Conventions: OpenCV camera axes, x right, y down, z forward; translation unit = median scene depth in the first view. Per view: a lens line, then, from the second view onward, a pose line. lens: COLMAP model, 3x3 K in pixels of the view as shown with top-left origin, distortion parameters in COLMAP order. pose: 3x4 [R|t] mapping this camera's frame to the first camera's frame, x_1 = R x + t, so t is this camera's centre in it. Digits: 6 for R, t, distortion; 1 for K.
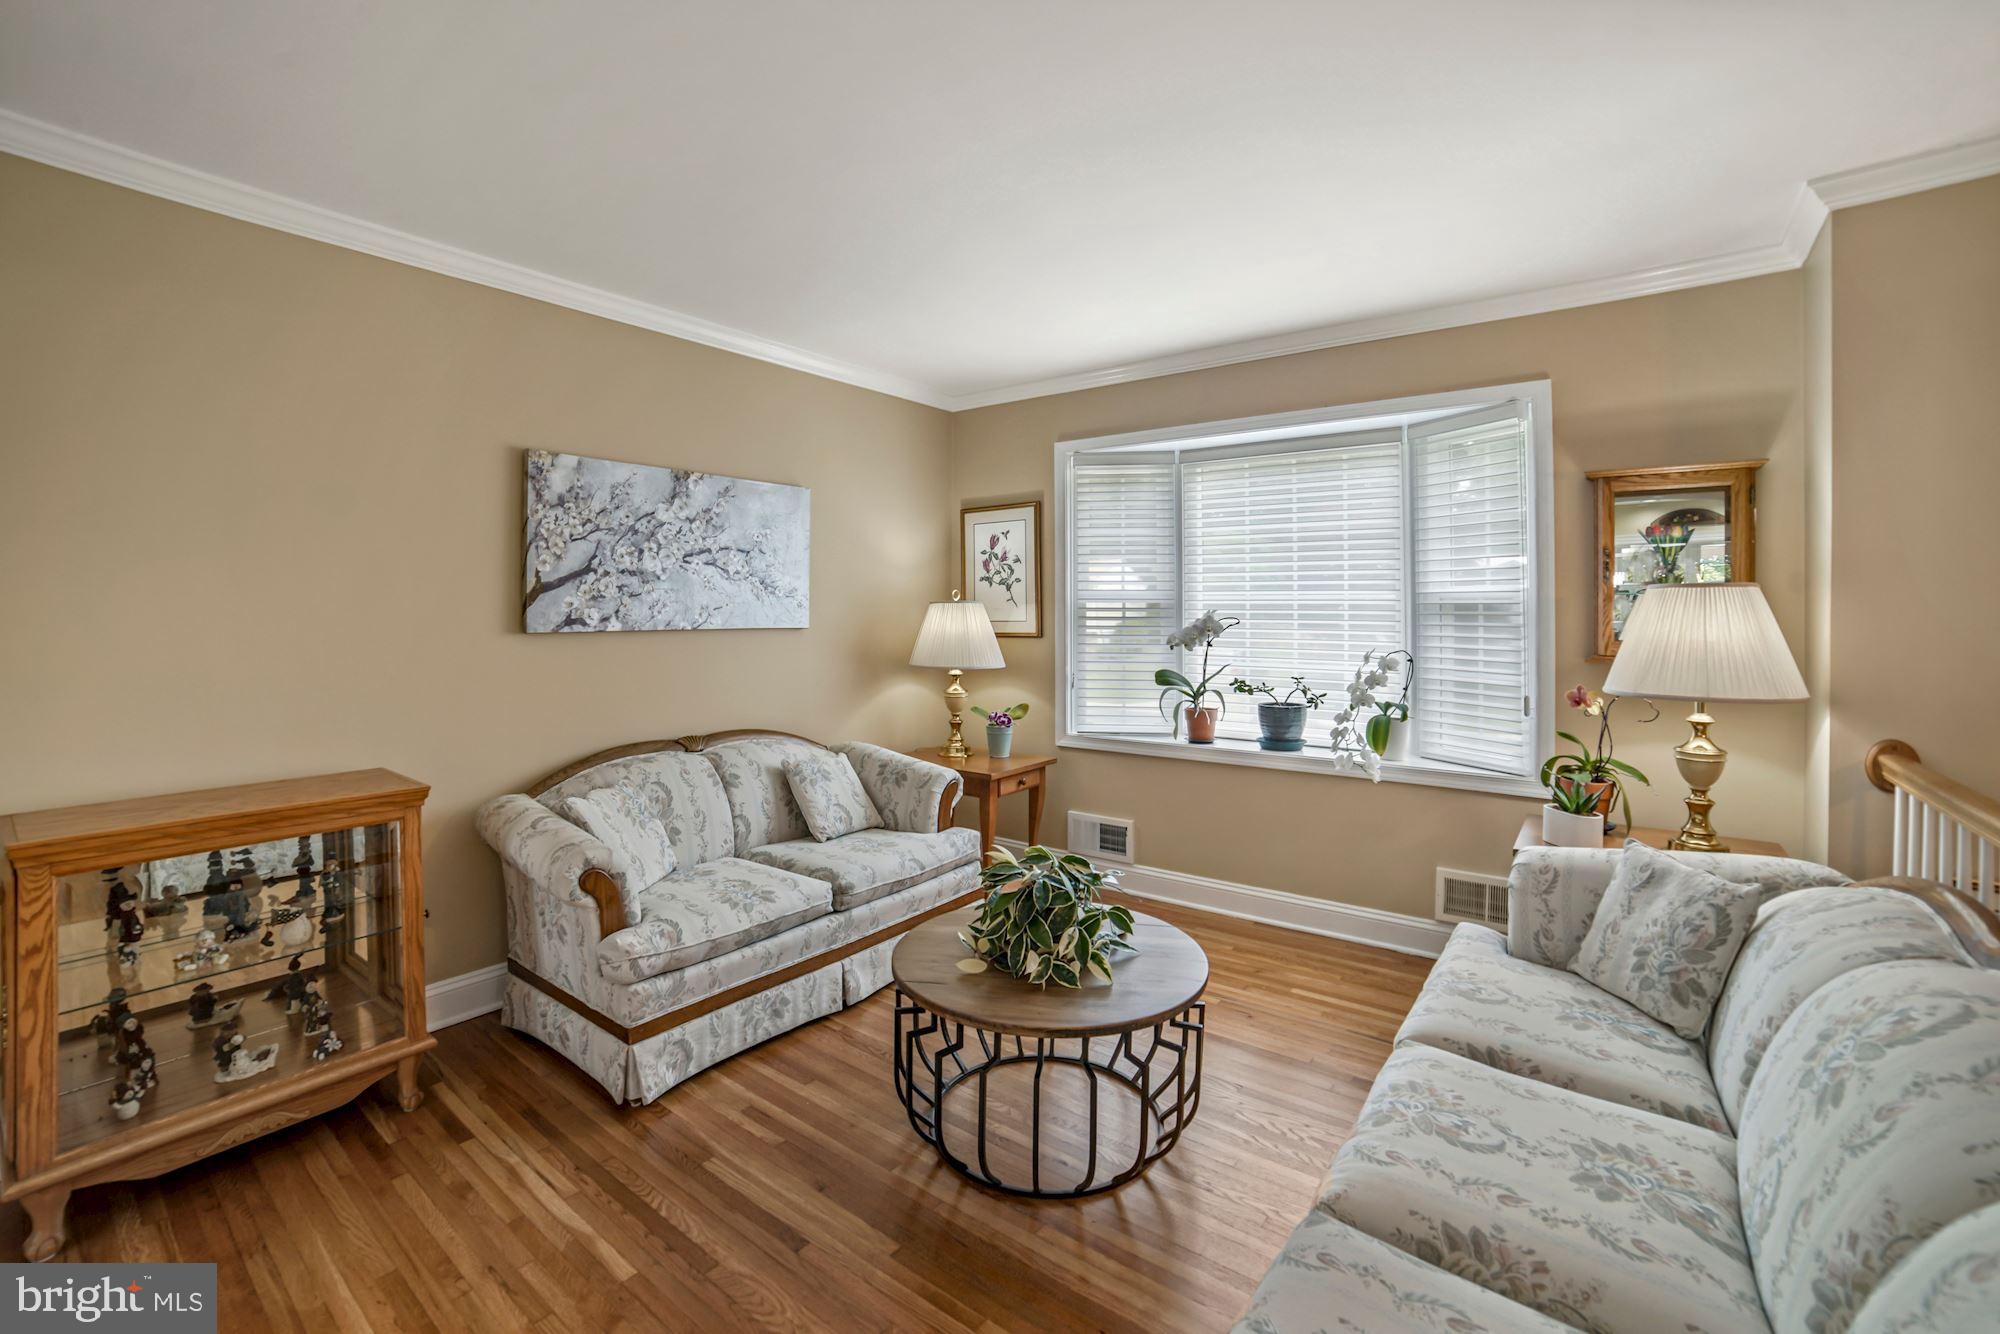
lens RADIAL K [[859.9, 0, 1008.5], [0, 859.9, 600.9], [0, 0, 1]] dist [-0.052803, 0.017795]
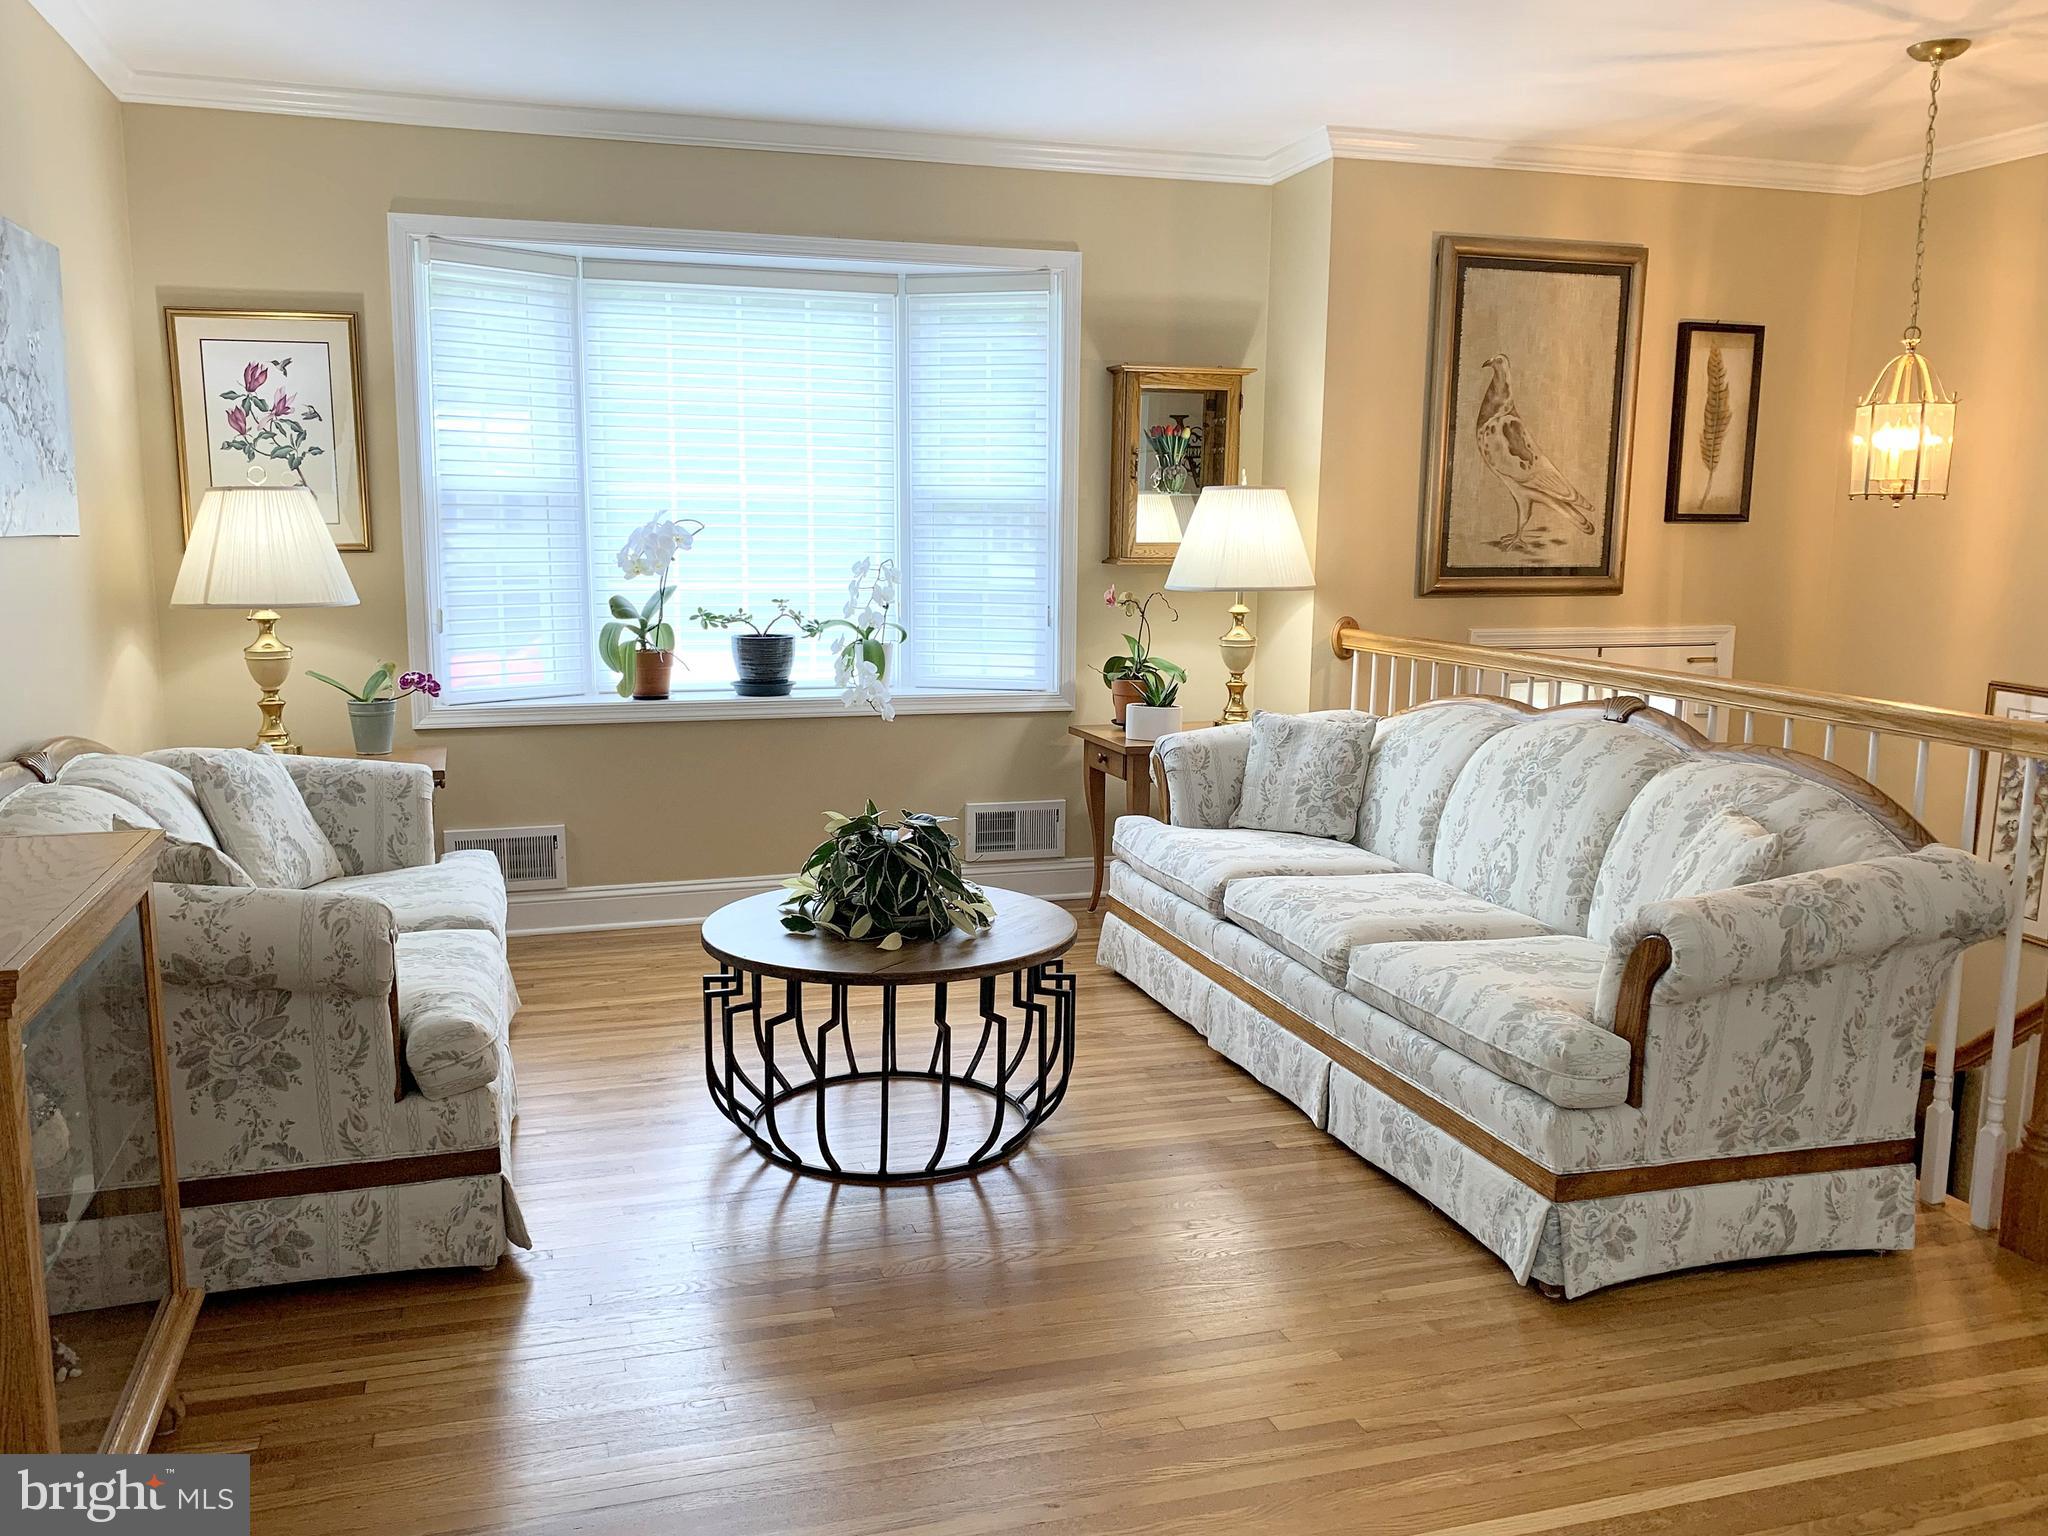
lens RADIAL K [[1650.5, 0, 1024.0], [0, 1650.5, 768.0], [0, 0, 1]] dist [0.011357, -0.002358]
pose [[0.592345, -0.118819, 0.796874, -0.826878], [-0.012649, 0.987572, 0.156656, 0.007829], [-0.805585, -0.102874, 0.583481, -0.049398]]
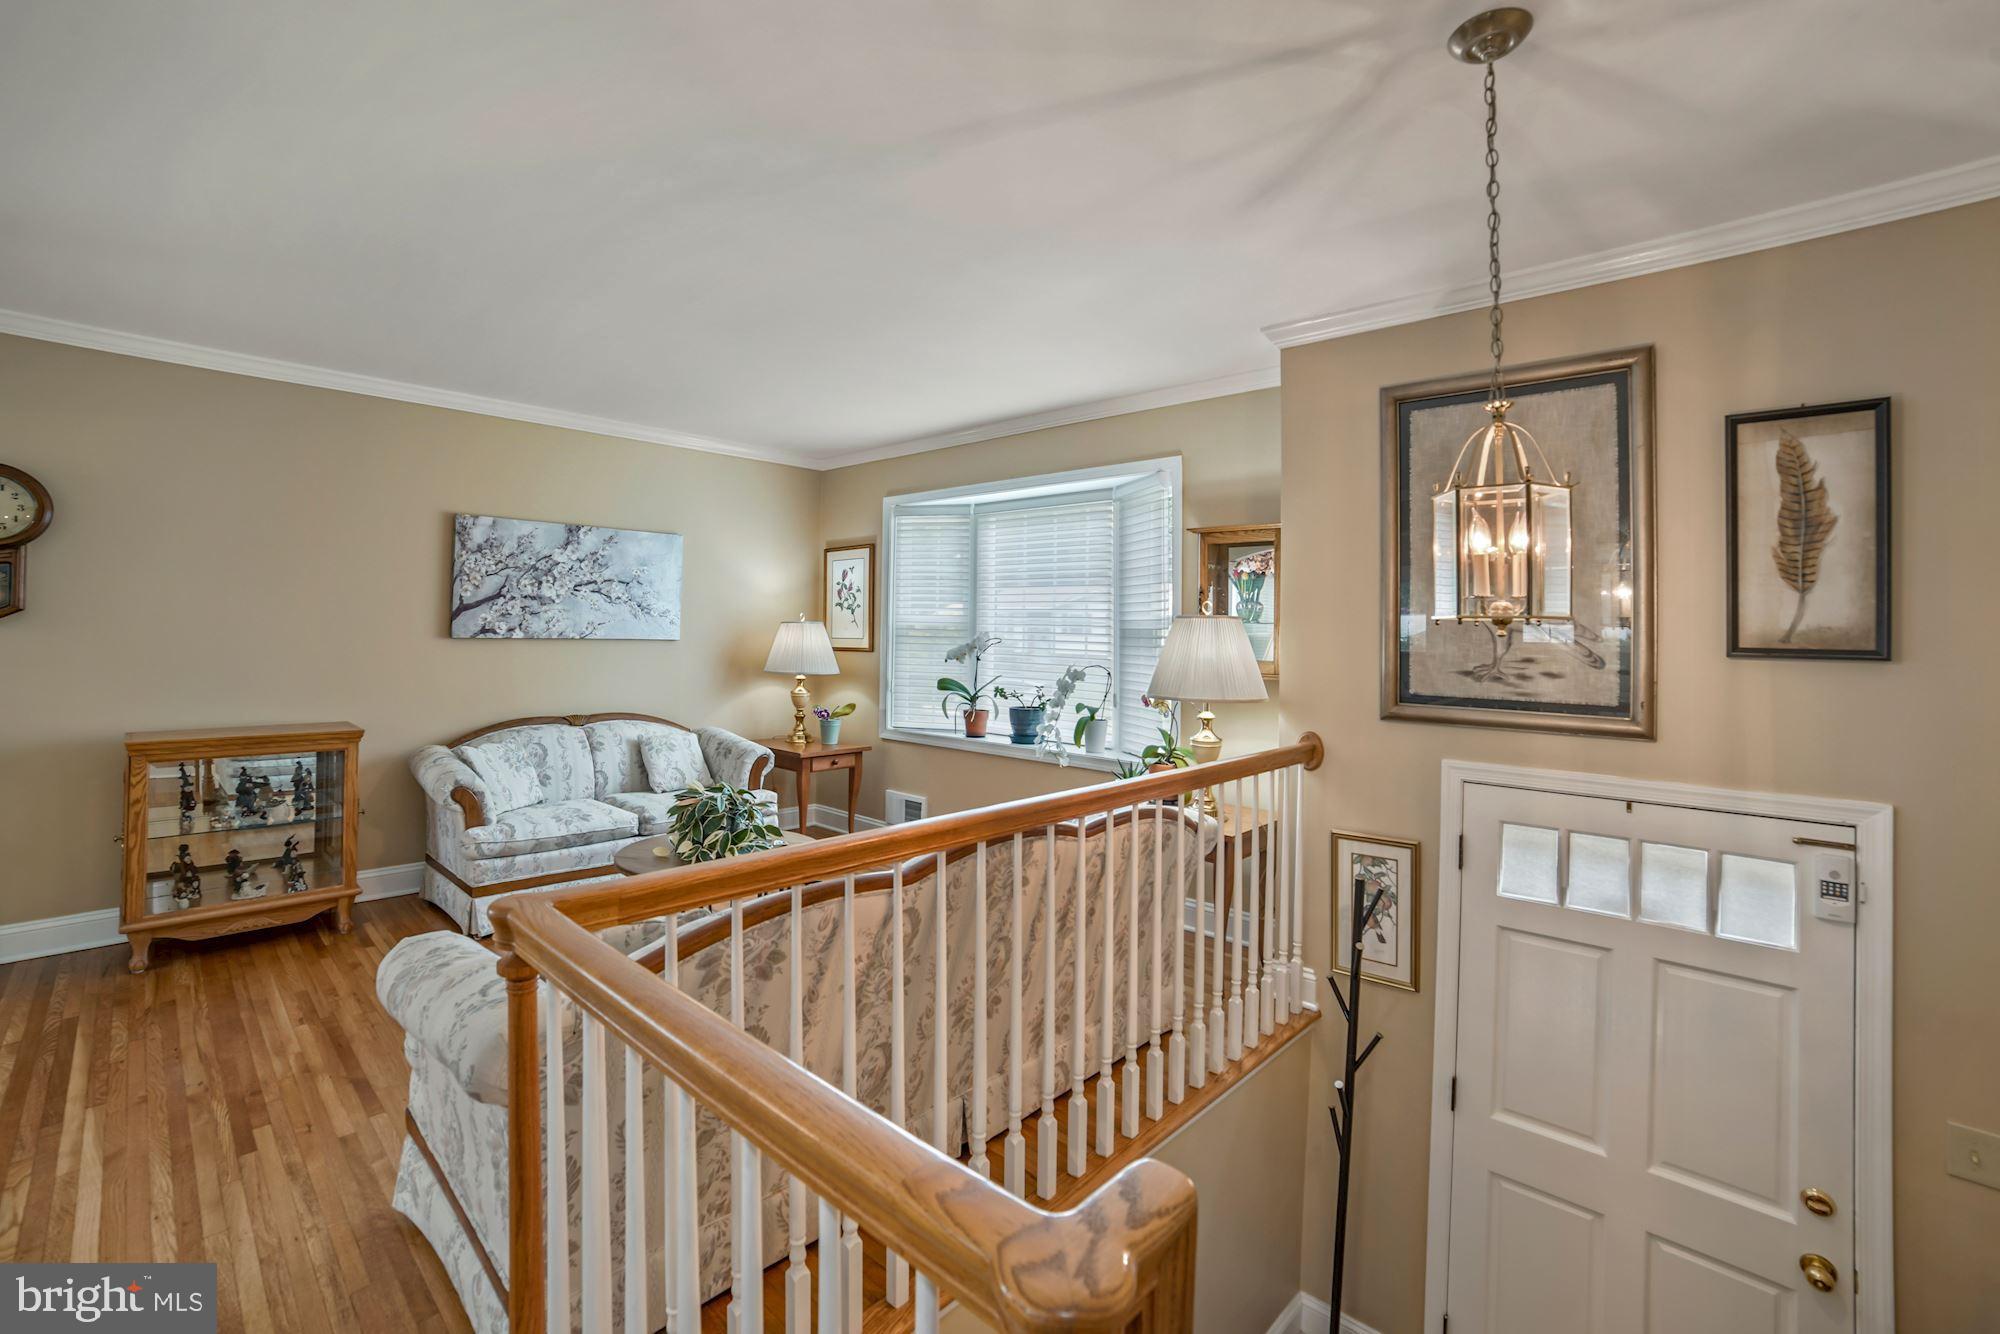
lens RADIAL K [[892.0, 0, 993.3], [0, 892.0, 604.7], [0, 0, 1]] dist [-0.038173, 0.015579]
pose [[0.992090, 0.013381, -0.124817, 0.503359], [-0.016025, 0.999668, -0.020201, -0.003560], [0.124505, 0.022041, 0.991974, -0.370163]]
